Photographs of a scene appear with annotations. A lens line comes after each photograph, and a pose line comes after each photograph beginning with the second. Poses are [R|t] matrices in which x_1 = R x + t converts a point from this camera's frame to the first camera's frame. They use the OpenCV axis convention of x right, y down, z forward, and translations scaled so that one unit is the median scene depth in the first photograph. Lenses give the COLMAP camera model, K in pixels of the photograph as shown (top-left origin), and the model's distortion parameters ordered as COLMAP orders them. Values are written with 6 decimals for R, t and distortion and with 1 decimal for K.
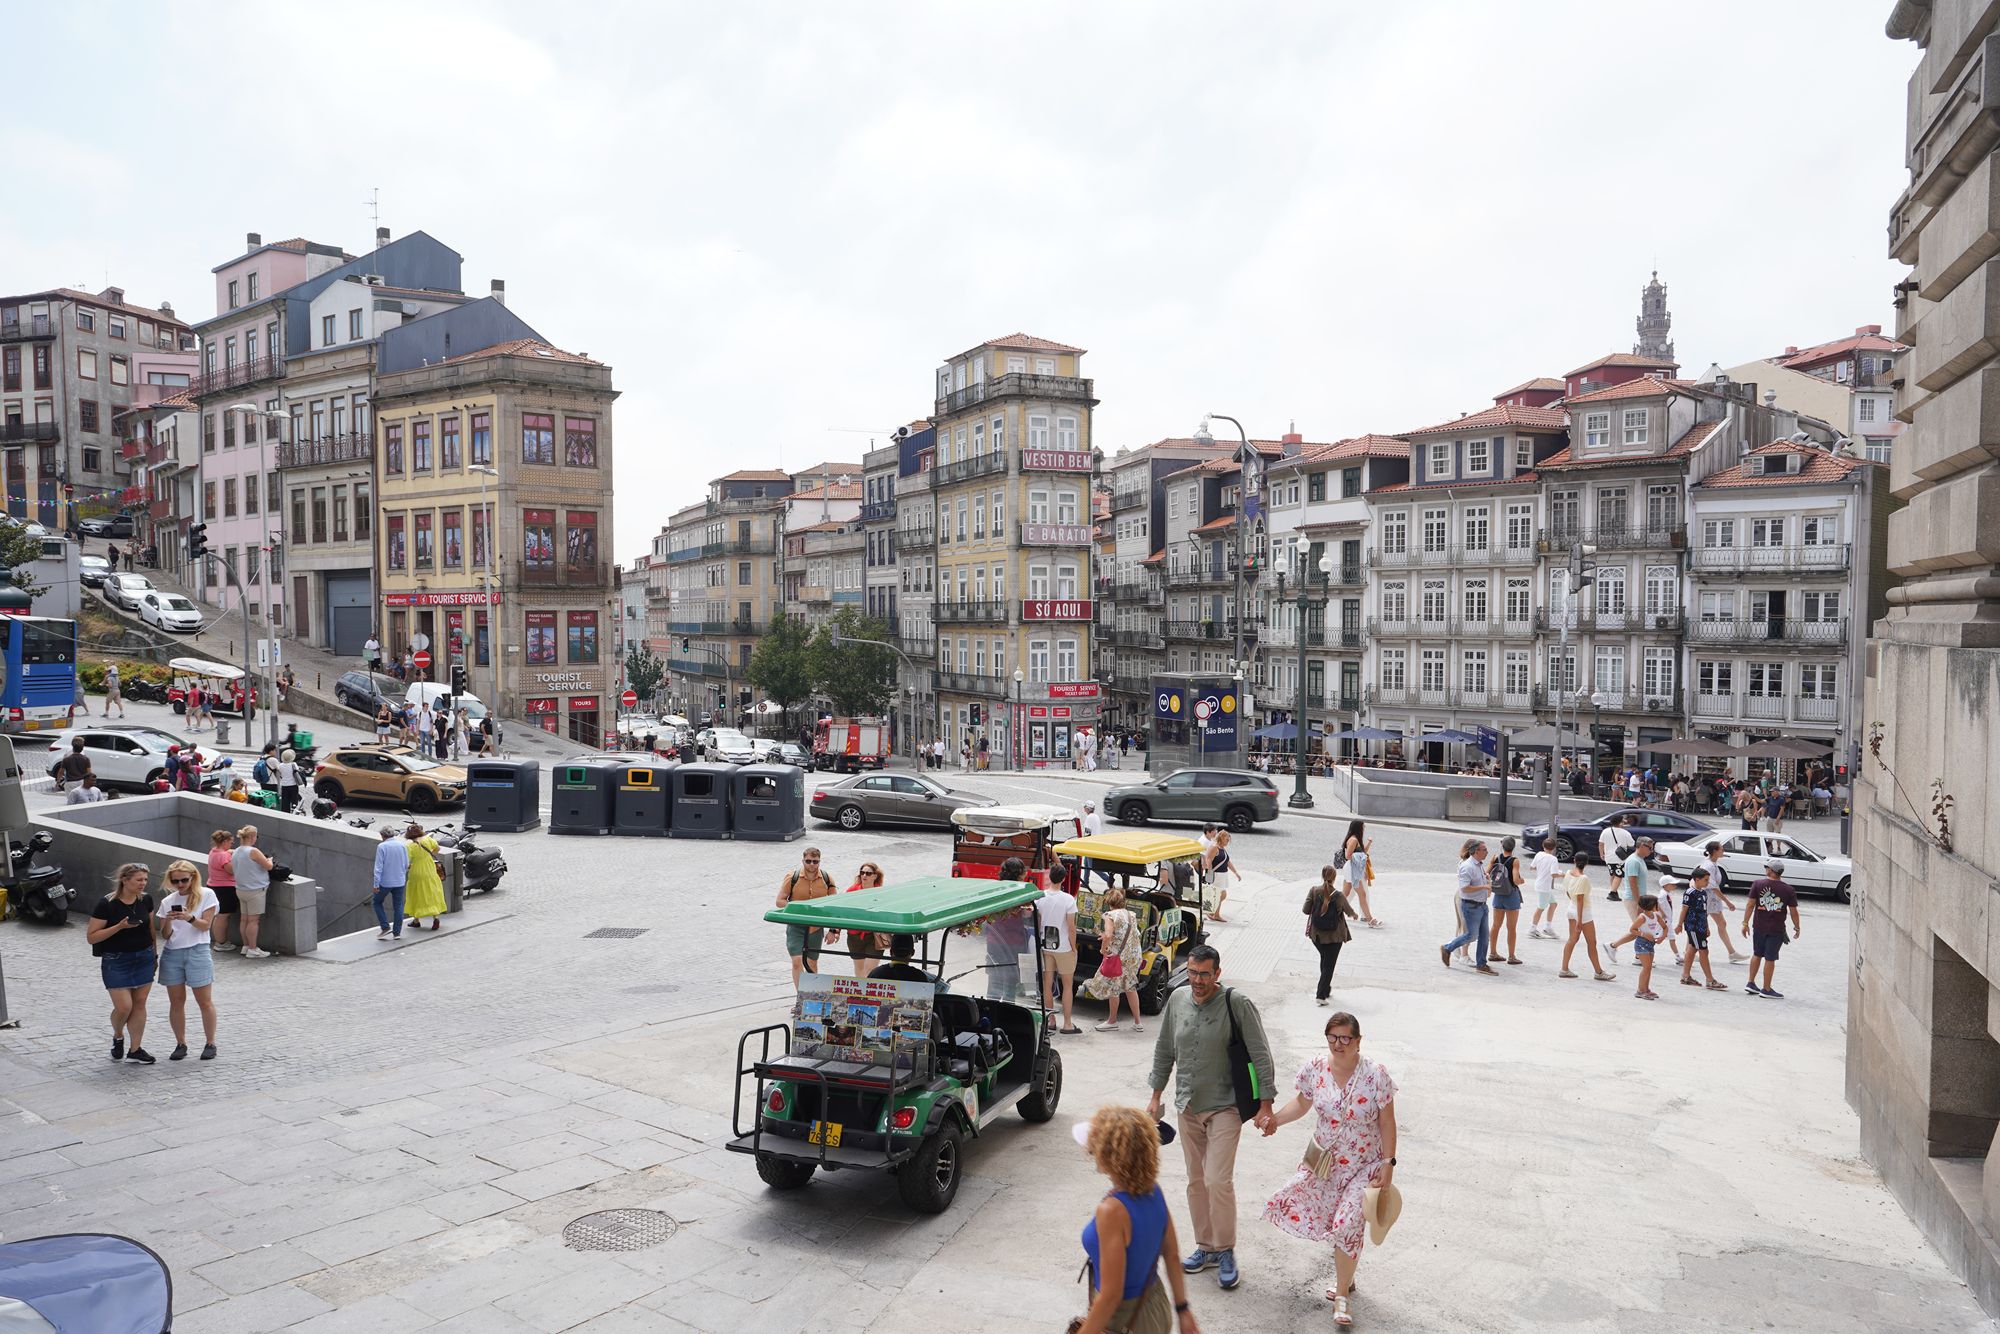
lens RADIAL K [[1340.5, 0, 999.8], [0, 1340.5, 665.5], [0, 0, 1]] dist [-0.000993, 0.001998]
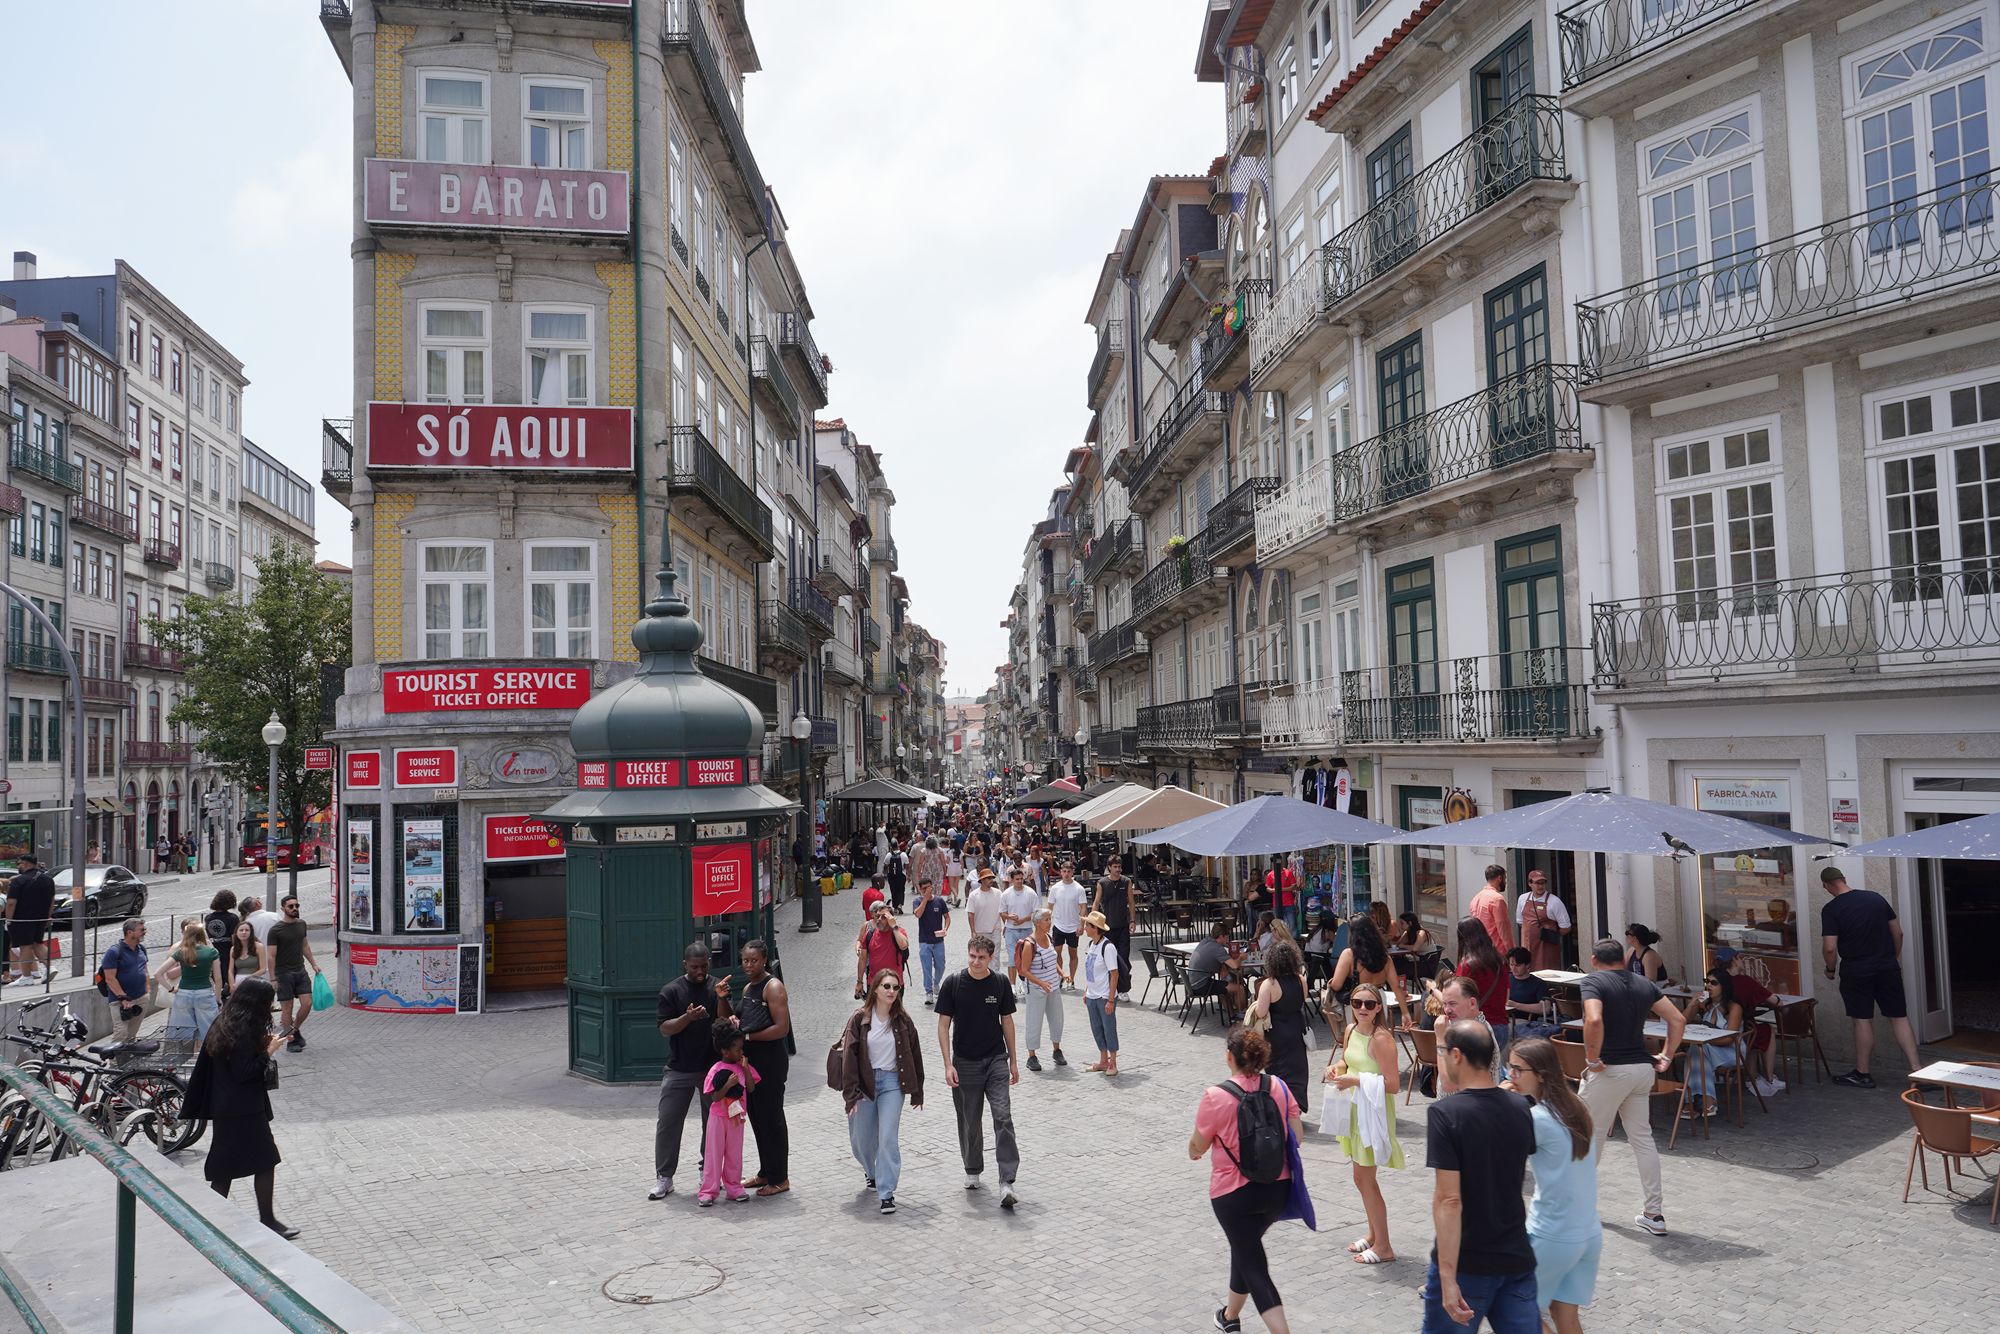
lens RADIAL K [[1340.5, 0, 999.8], [0, 1340.5, 665.5], [0, 0, 1]] dist [-0.000993, 0.001998]
pose [[0.968633, -0.041831, -0.244950, 0.226390], [0.017042, 0.994591, -0.102460, 0.043348], [0.247911, 0.095072, 0.964107, 0.744674]]
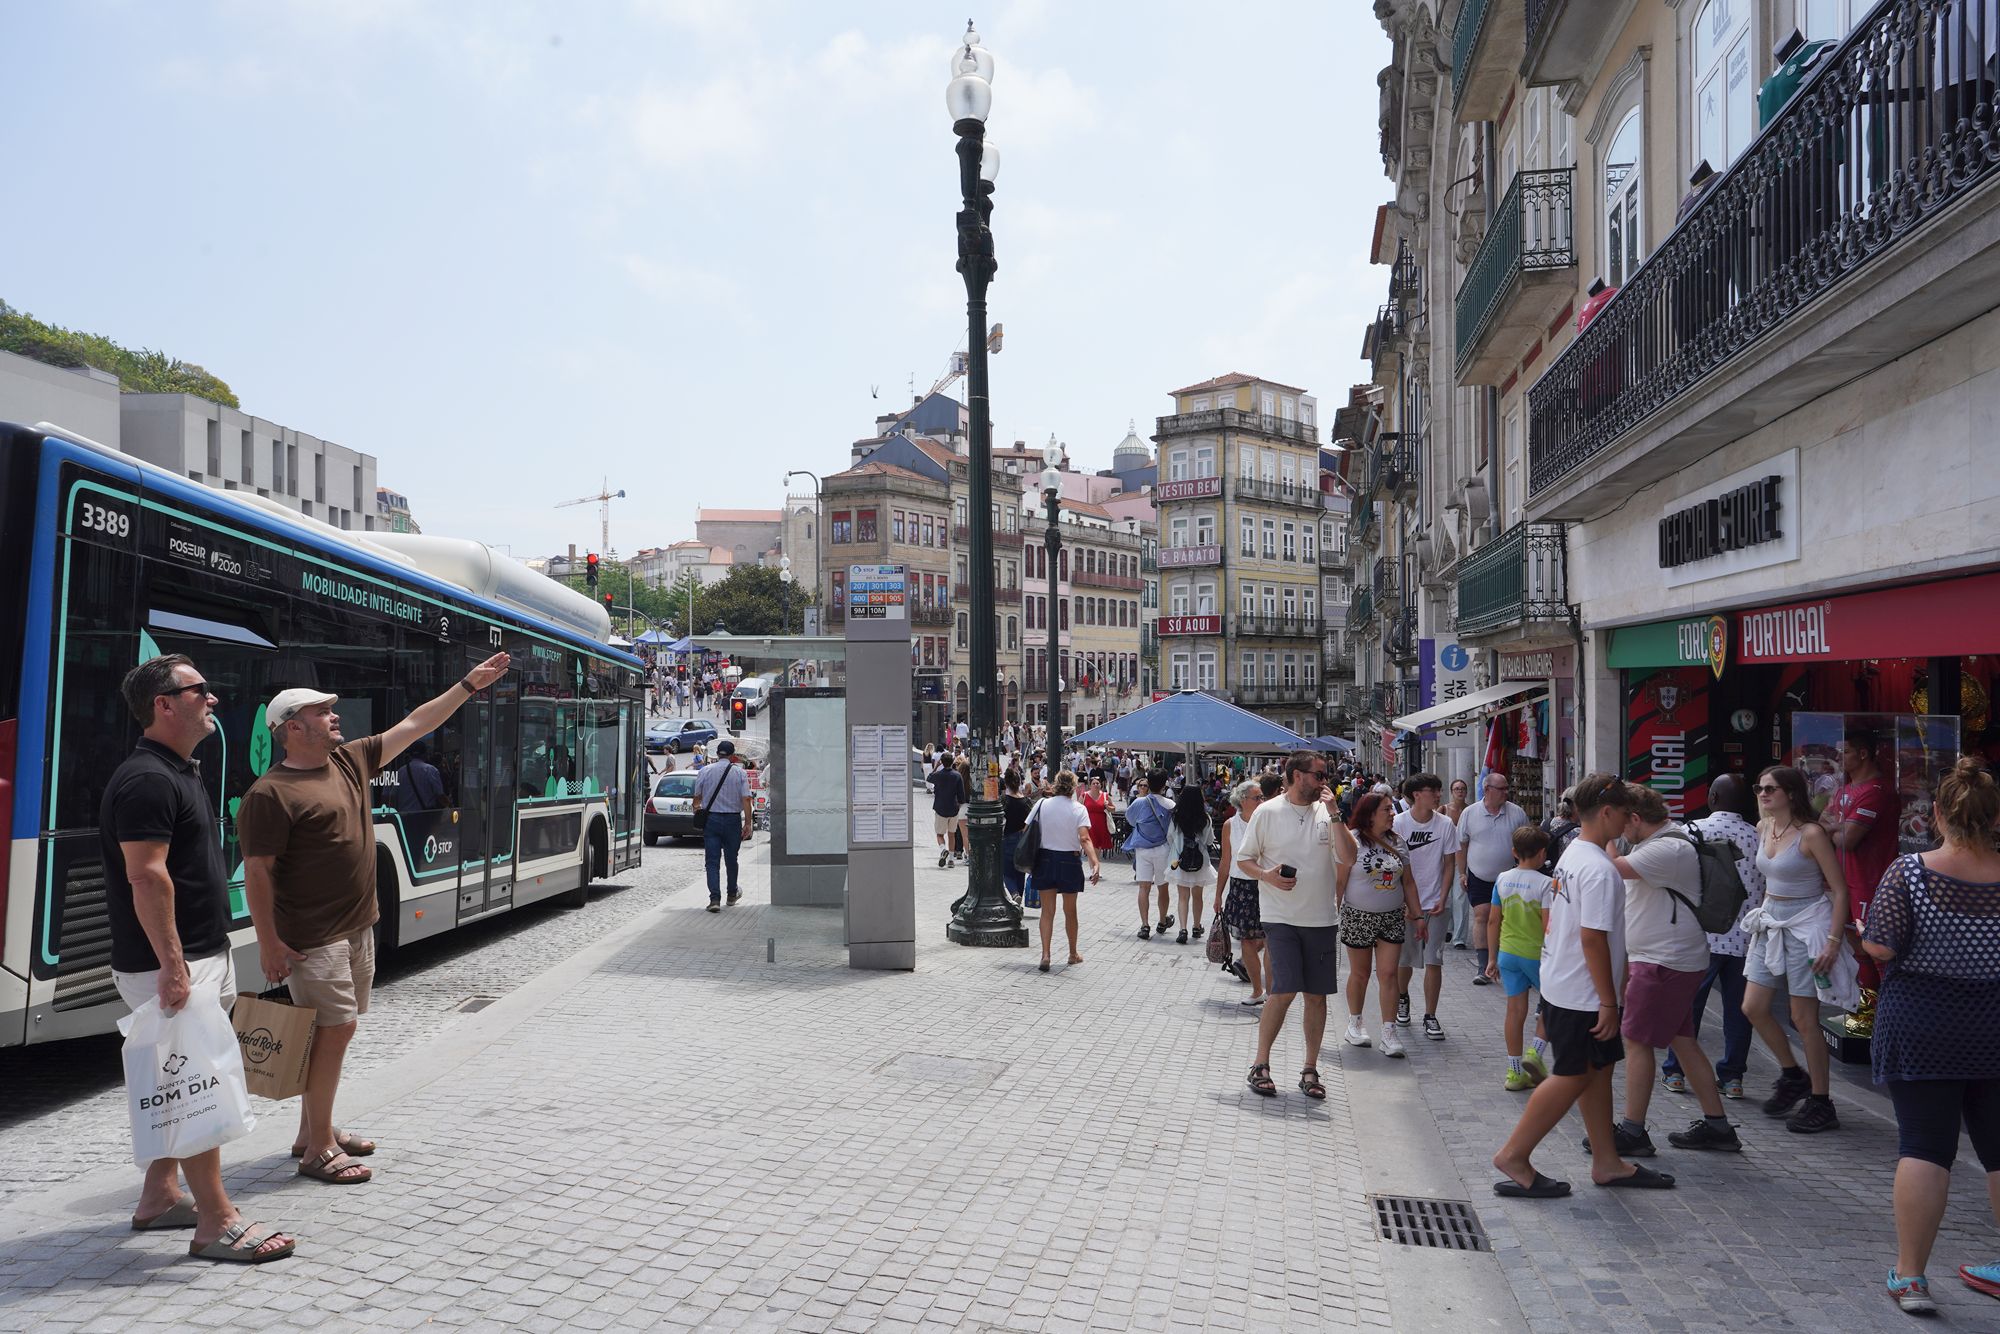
lens RADIAL K [[1340.5, 0, 999.8], [0, 1340.5, 665.5], [0, 0, 1]] dist [-0.000993, 0.001998]
pose [[0.474649, -0.014914, -0.880049, 0.934873], [-0.033049, 0.998849, -0.034752, 0.034610], [0.879554, 0.045579, 0.473610, 0.352578]]
